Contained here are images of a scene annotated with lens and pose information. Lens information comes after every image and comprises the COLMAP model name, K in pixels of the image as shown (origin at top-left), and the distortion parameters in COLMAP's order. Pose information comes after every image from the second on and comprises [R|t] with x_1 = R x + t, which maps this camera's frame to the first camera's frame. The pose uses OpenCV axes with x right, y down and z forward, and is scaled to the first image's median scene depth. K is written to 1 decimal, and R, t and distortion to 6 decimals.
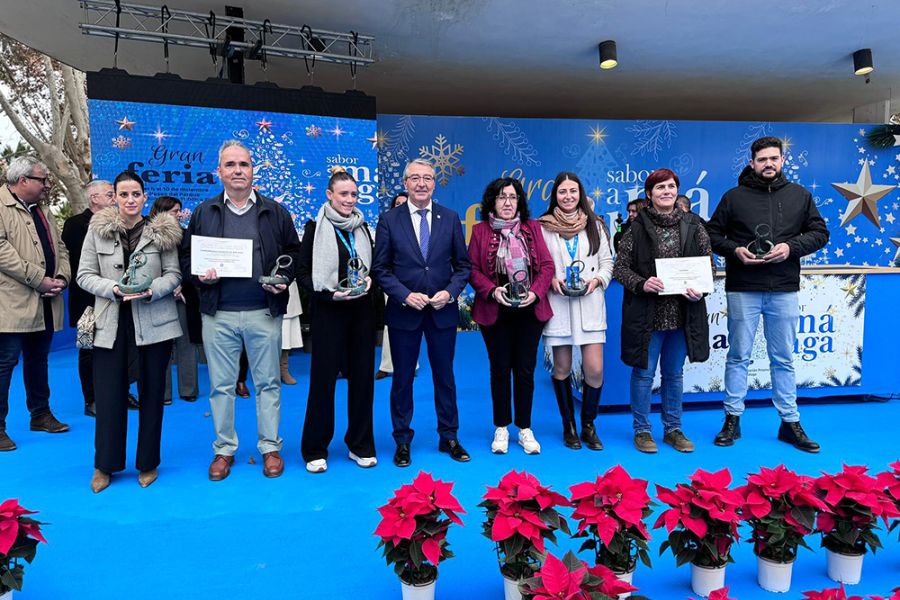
lens RADIAL K [[623.7, 0, 450.4], [0, 623.7, 306.4], [0, 0, 1]] dist [0.039043, -0.067100]
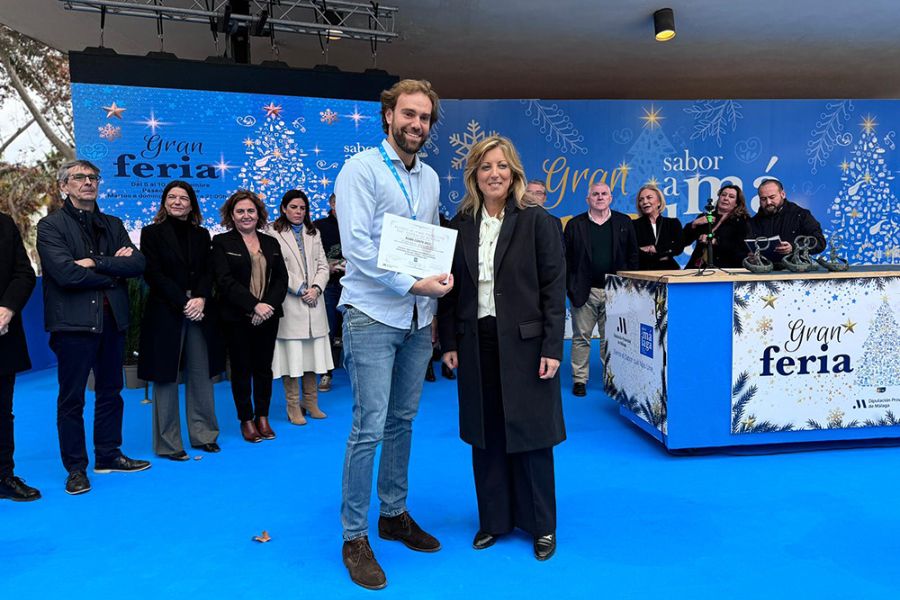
lens RADIAL K [[623.7, 0, 452.1], [0, 623.7, 303.1], [0, 0, 1]] dist [0.039043, -0.067100]
pose [[0.999000, -0.009249, -0.043743, -0.010950], [0.008957, 0.999936, -0.006877, -0.011650], [0.043804, 0.006478, 0.999019, 0.136170]]
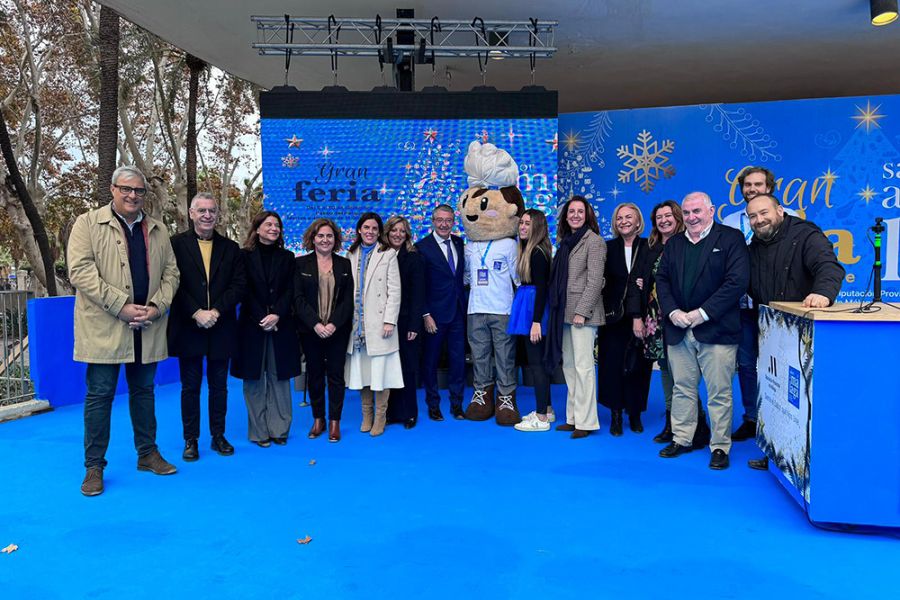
lens RADIAL K [[623.7, 0, 440.9], [0, 623.7, 309.7], [0, 0, 1]] dist [0.039043, -0.067100]
pose [[0.924639, 0.028562, -0.379773, 0.067365], [-0.036278, 0.999255, -0.013175, -0.021753], [0.379113, 0.025959, 0.924986, 0.167931]]
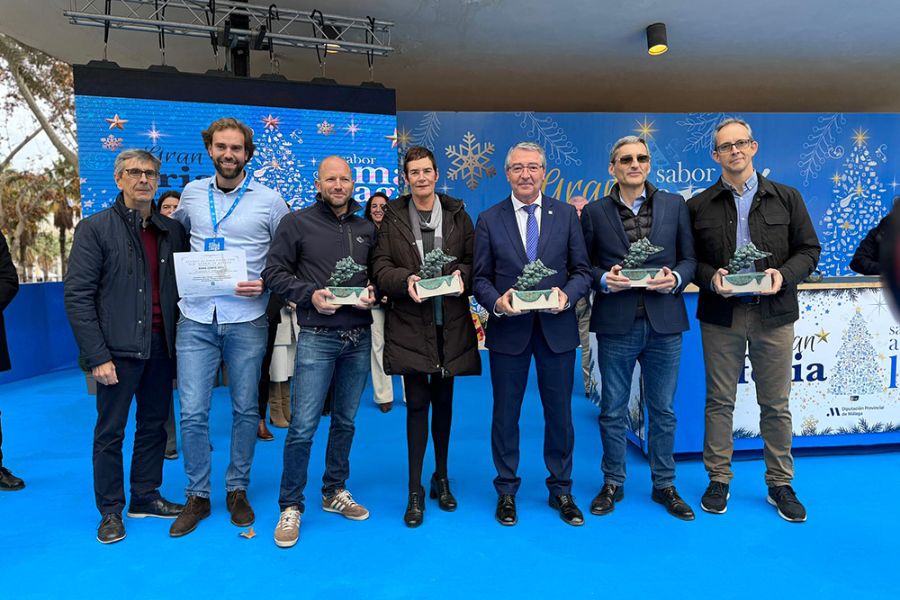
lens RADIAL K [[623.7, 0, 451.7], [0, 623.7, 308.2], [0, 0, 1]] dist [0.039043, -0.067100]
pose [[0.998628, -0.003253, -0.052271, 0.006849], [0.002583, 0.999914, -0.012884, -0.010789], [0.052308, 0.012731, 0.998550, 0.119363]]
